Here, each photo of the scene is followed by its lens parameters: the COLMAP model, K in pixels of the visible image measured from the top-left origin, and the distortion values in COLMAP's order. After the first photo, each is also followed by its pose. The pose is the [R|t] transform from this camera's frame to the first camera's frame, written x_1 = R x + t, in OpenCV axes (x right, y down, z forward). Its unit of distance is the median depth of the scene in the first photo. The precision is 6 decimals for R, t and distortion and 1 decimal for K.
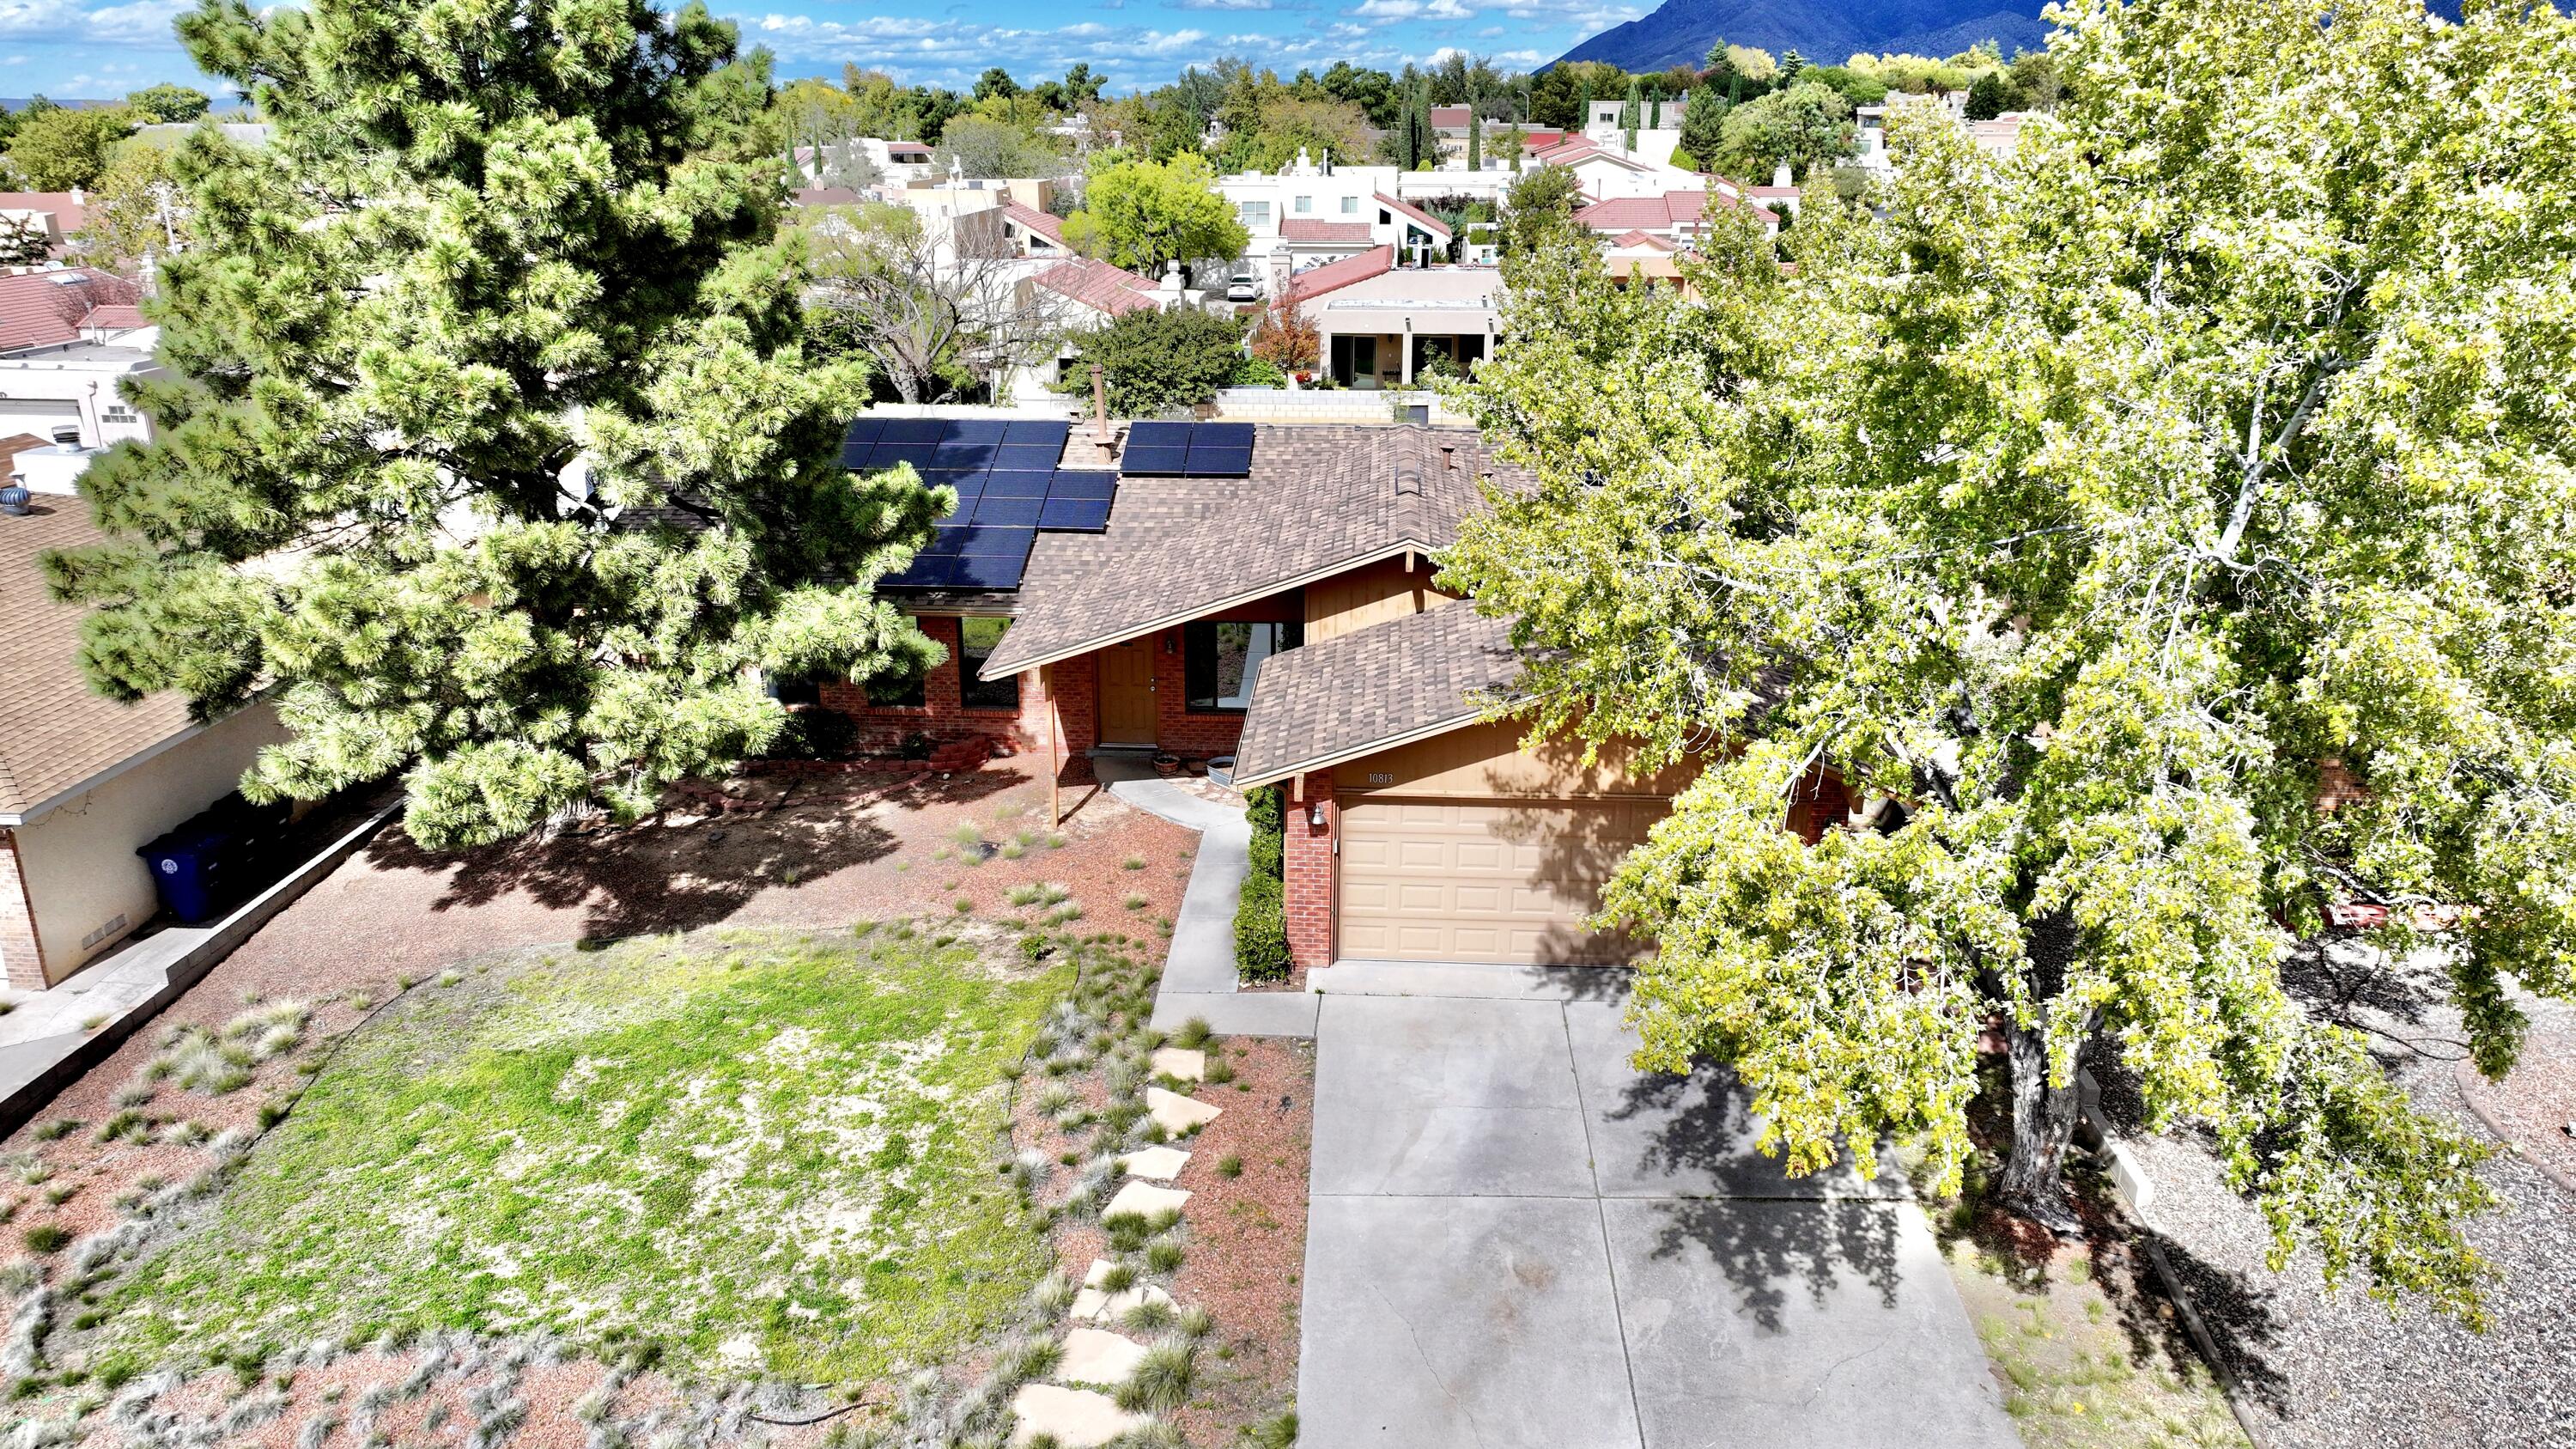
lens RADIAL K [[1802.1, 0, 1288.0], [0, 1802.1, 724.5], [0, 0, 1]] dist [0.007335, 0.005417]
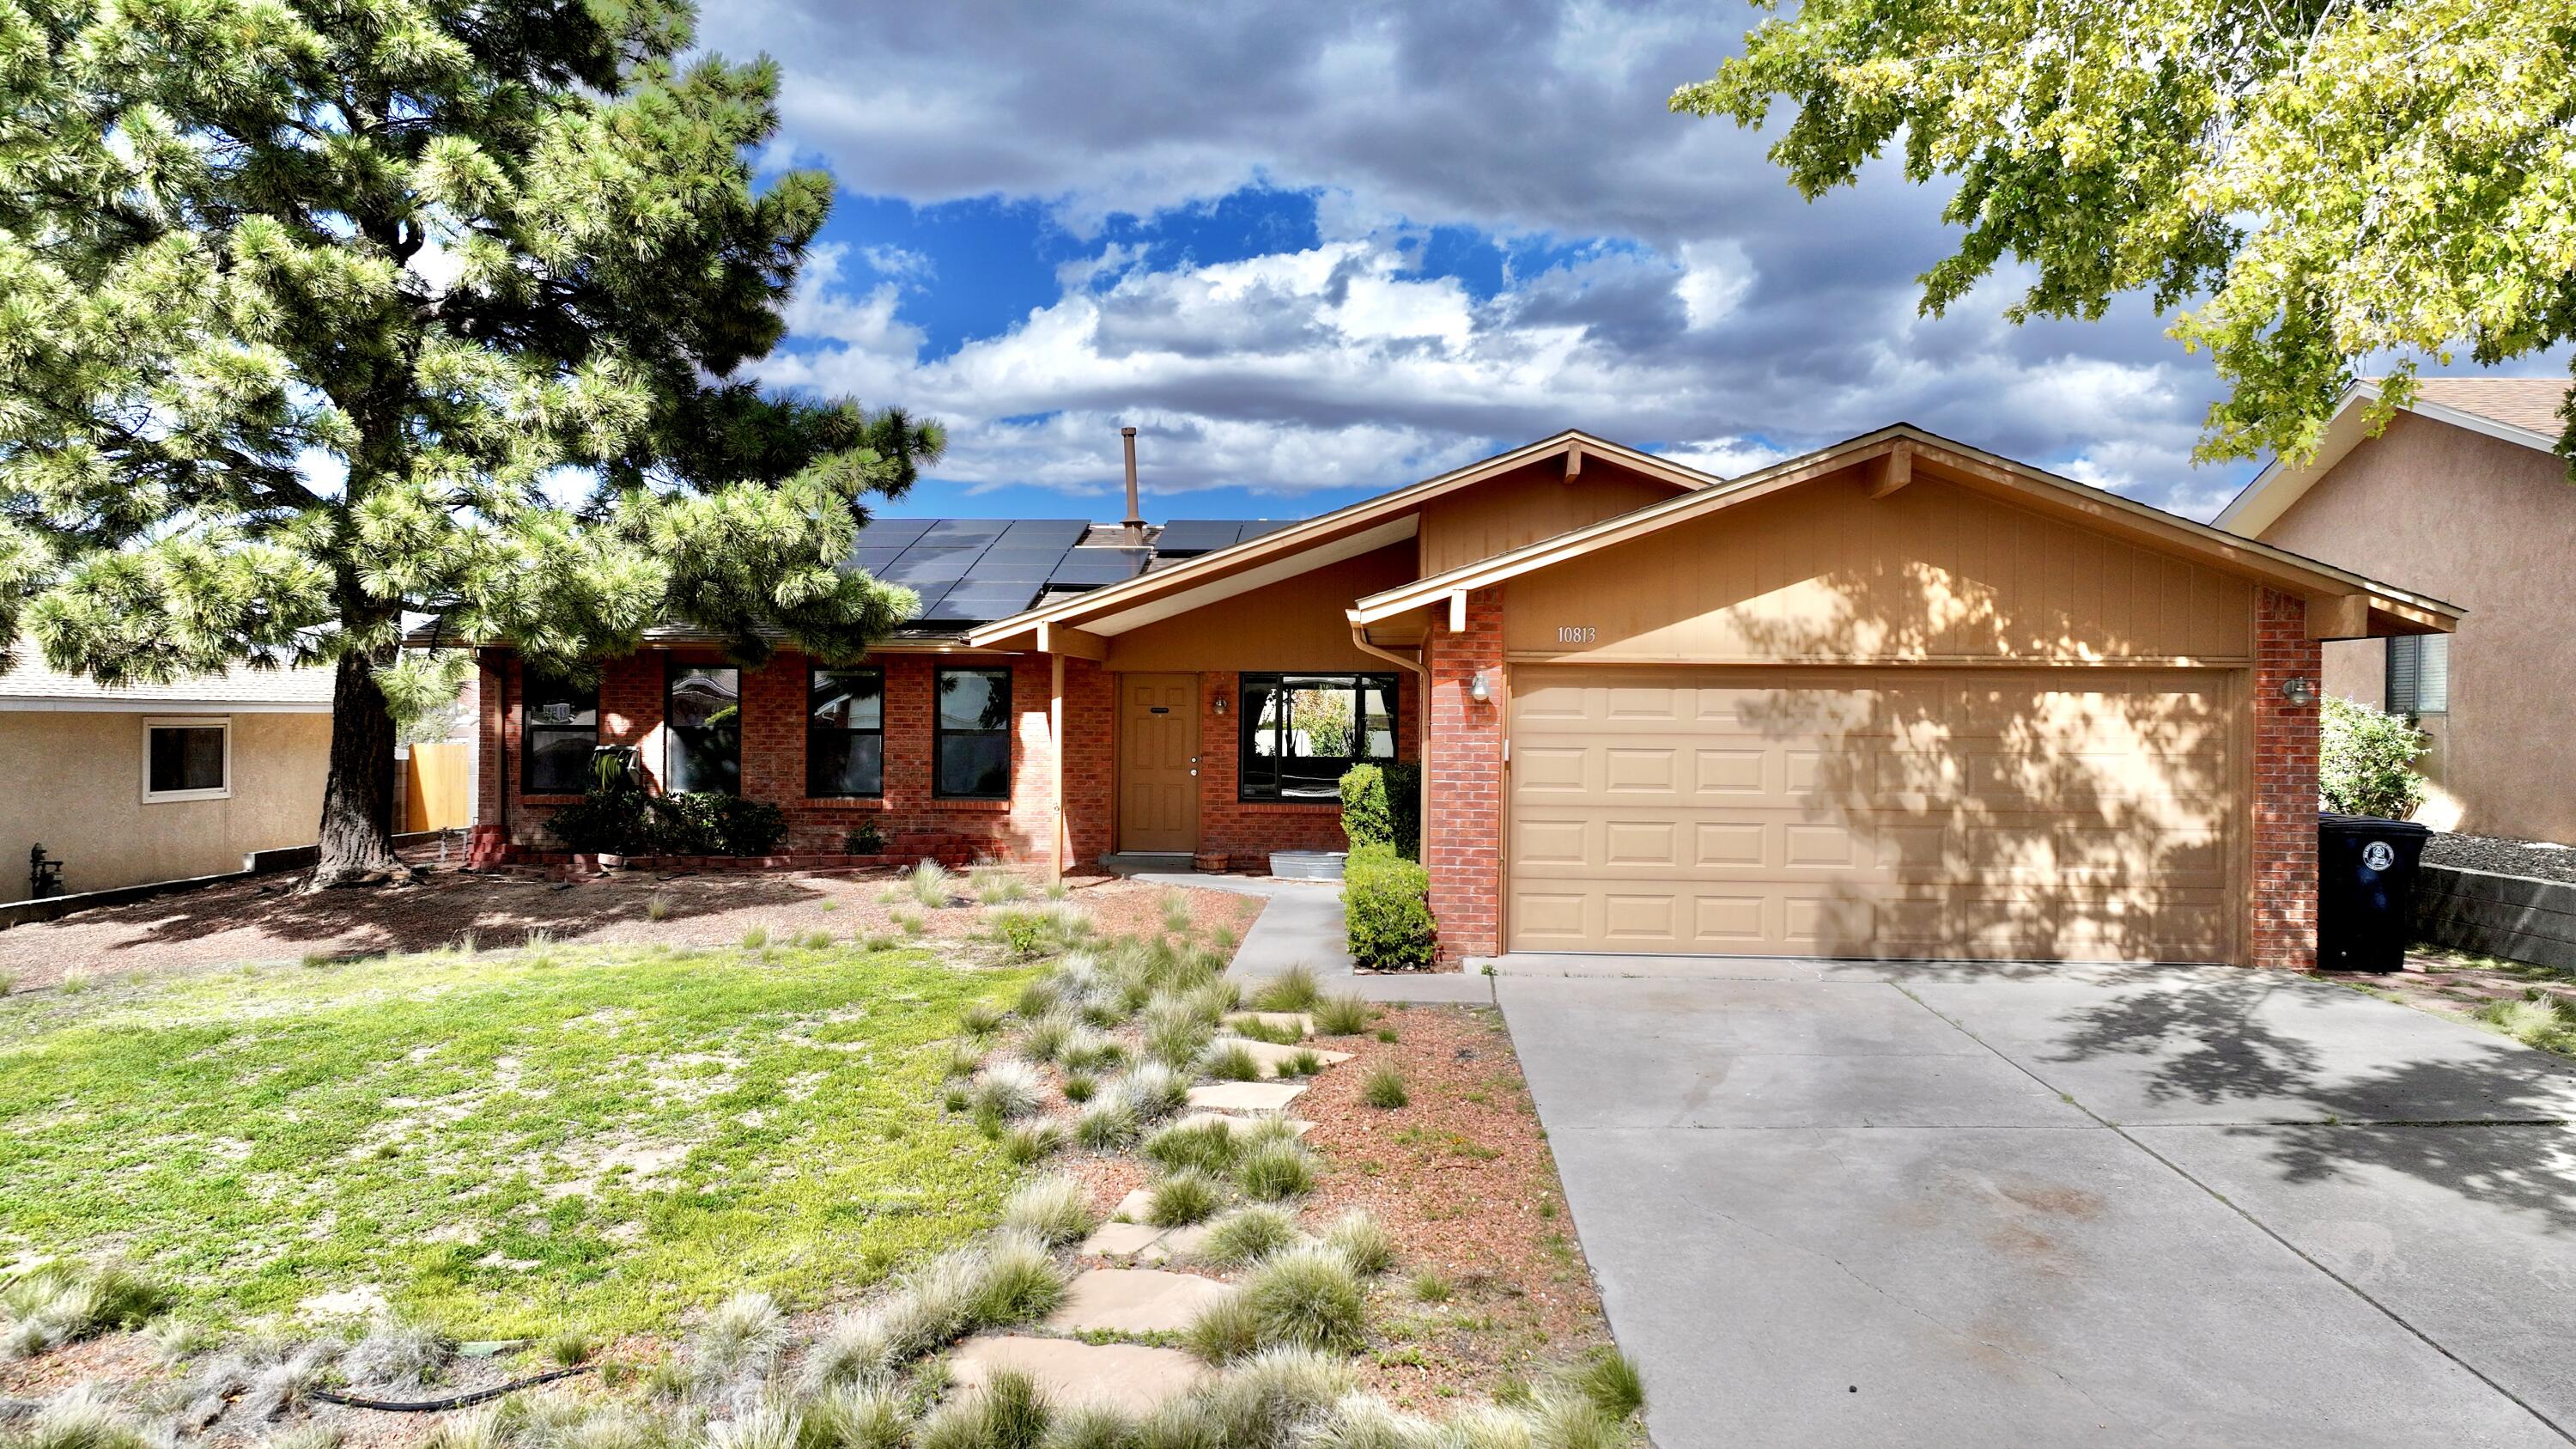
lens RADIAL K [[1802.1, 0, 1288.0], [0, 1802.1, 724.5], [0, 0, 1]] dist [0.007335, 0.005417]
pose [[0.999930, 0.009892, 0.006526, -0.055526], [-0.007361, 0.950013, -0.312124, 0.263300], [-0.009288, 0.312054, 0.950019, 0.396924]]
